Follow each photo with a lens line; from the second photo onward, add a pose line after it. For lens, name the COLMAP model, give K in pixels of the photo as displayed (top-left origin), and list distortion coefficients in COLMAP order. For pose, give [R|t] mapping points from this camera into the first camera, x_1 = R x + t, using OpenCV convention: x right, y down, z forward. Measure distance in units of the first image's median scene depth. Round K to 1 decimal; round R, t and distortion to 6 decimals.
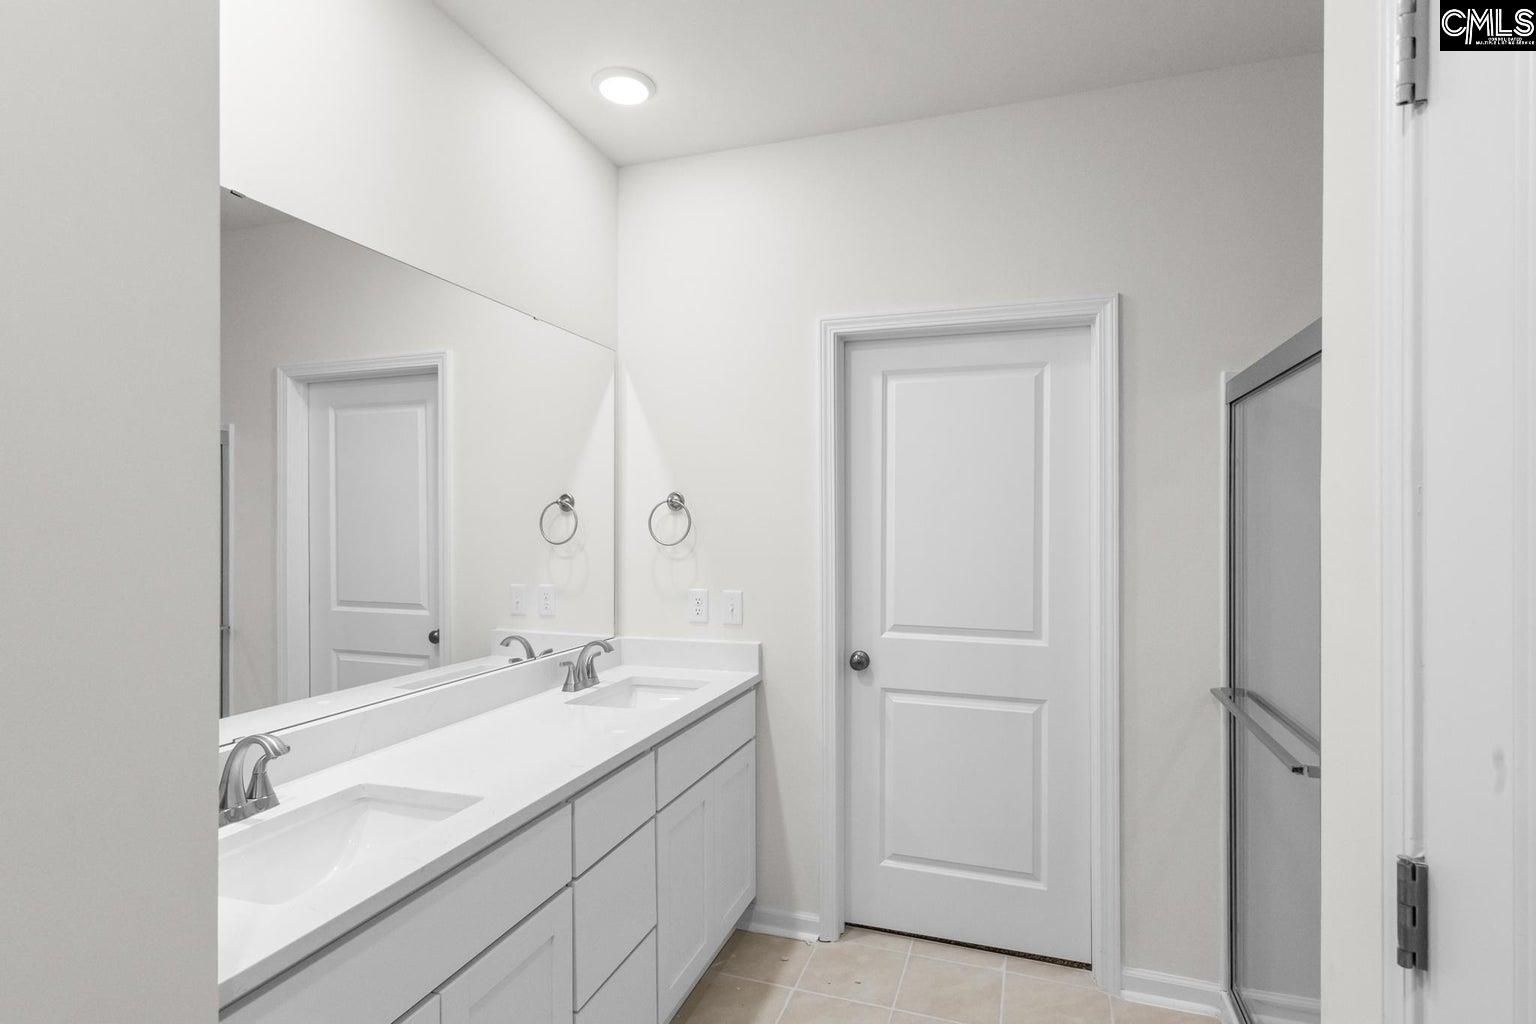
lens RADIAL K [[765.1, 0, 768.9], [0, 765.1, 517.2], [0, 0, 1]] dist [0.022996, -0.003487]
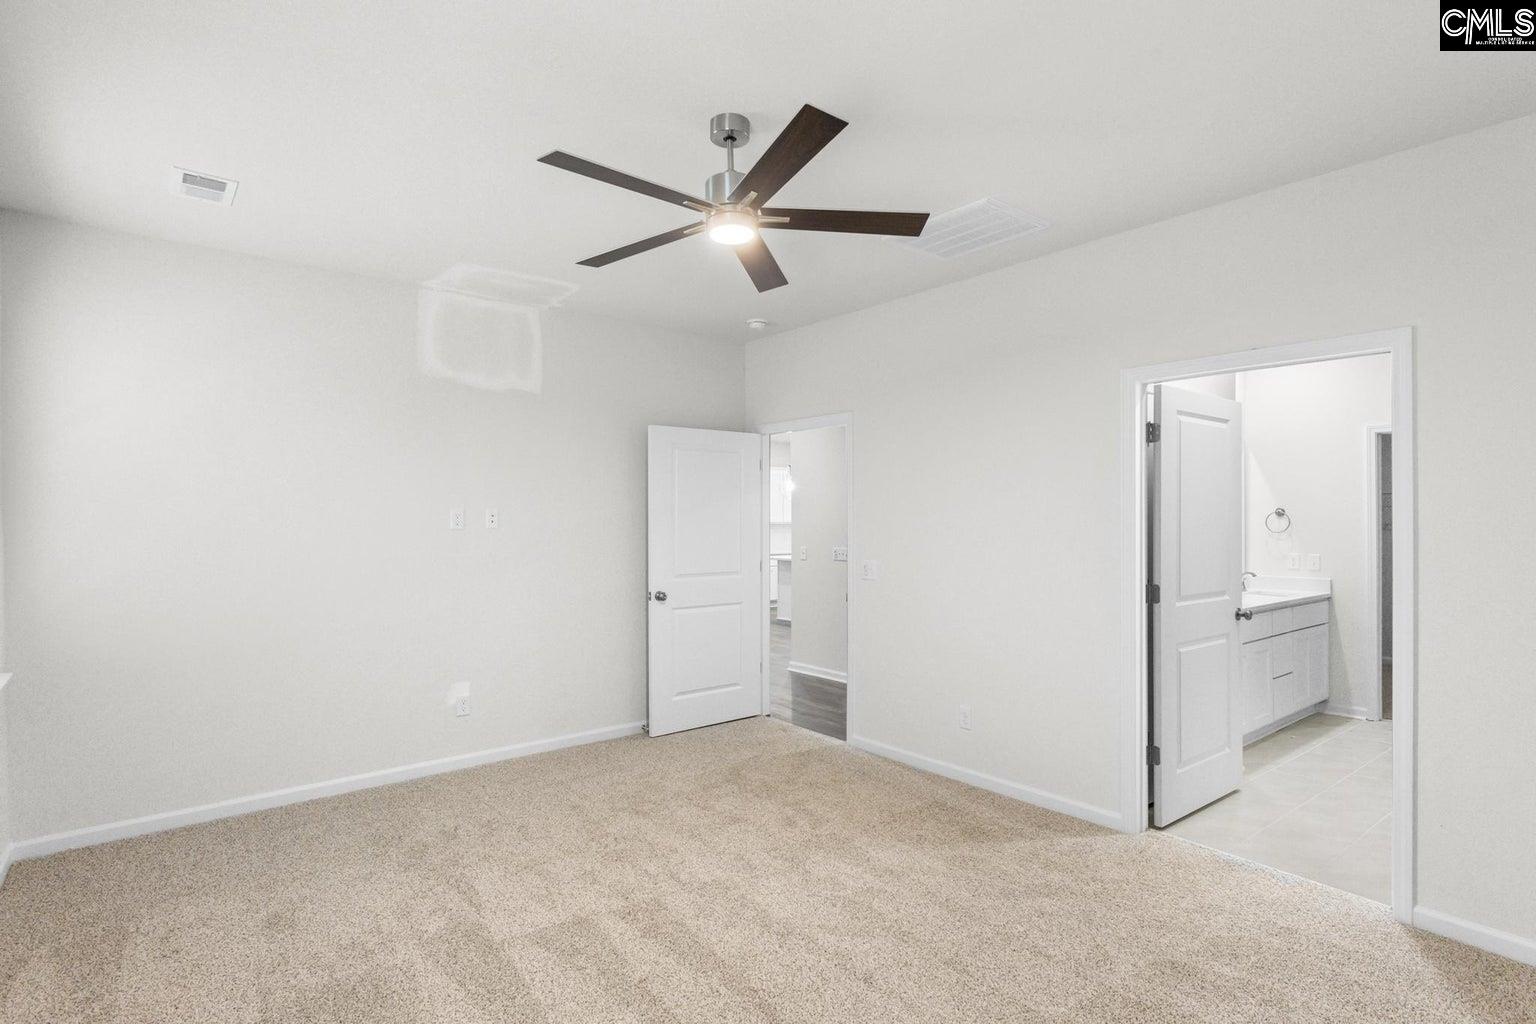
lens RADIAL K [[765.1, 0, 769.9], [0, 765.1, 511.9], [0, 0, 1]] dist [0.022996, -0.003487]
pose [[0.849068, 0.000026, -0.528284, -0.199706], [-0.001435, 0.999996, -0.002258, -0.015925], [0.528282, 0.002676, 0.849065, -1.655365]]
